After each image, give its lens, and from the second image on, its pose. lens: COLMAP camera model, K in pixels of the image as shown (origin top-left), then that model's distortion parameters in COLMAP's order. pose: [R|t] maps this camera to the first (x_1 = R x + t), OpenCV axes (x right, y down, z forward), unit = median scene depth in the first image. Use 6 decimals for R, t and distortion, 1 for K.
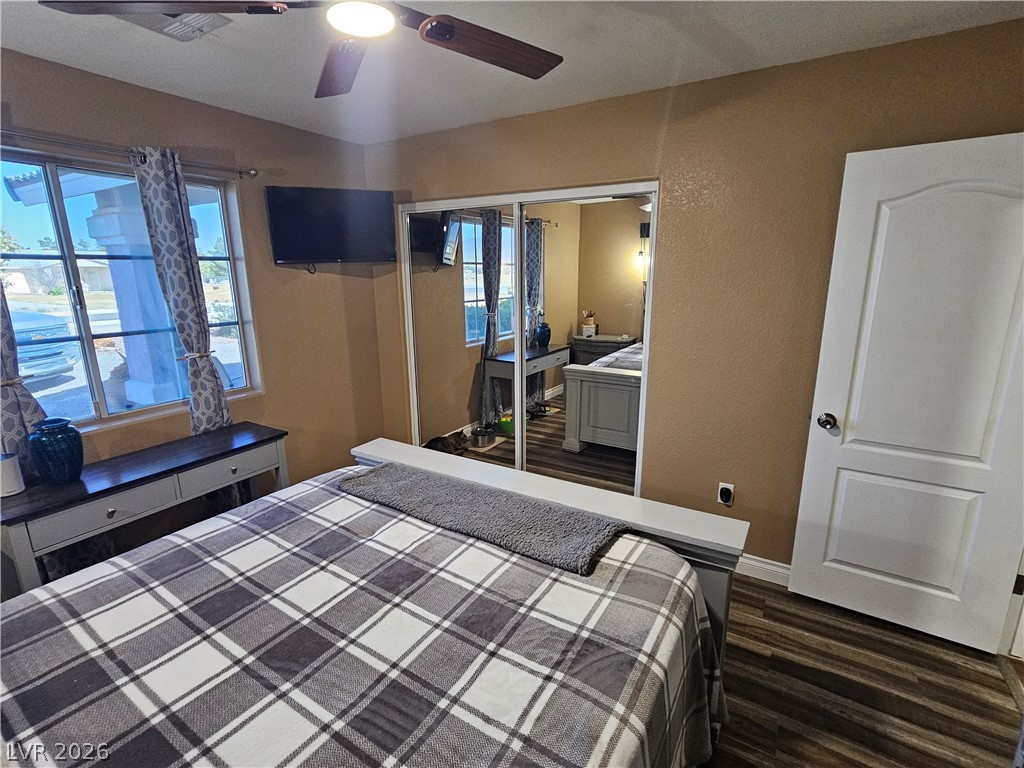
lens RADIAL K [[489.5, 0, 508.9], [0, 489.5, 381.3], [0, 0, 1]] dist [-0.001105, -0.005261]
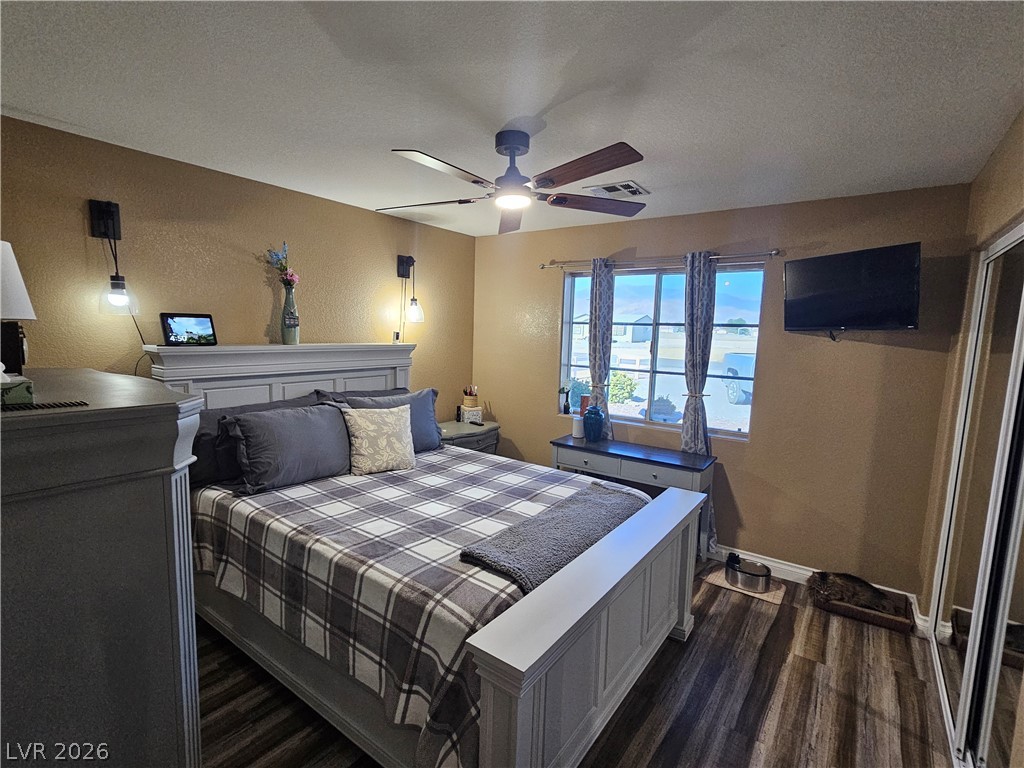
lens RADIAL K [[489.5, 0, 509.4], [0, 489.5, 386.3], [0, 0, 1]] dist [-0.001105, -0.005261]
pose [[-0.063560, 0.130950, -0.989349, 0.832969], [-0.251360, 0.957293, 0.142855, -0.161365], [0.965805, 0.257762, -0.027930, 0.626634]]
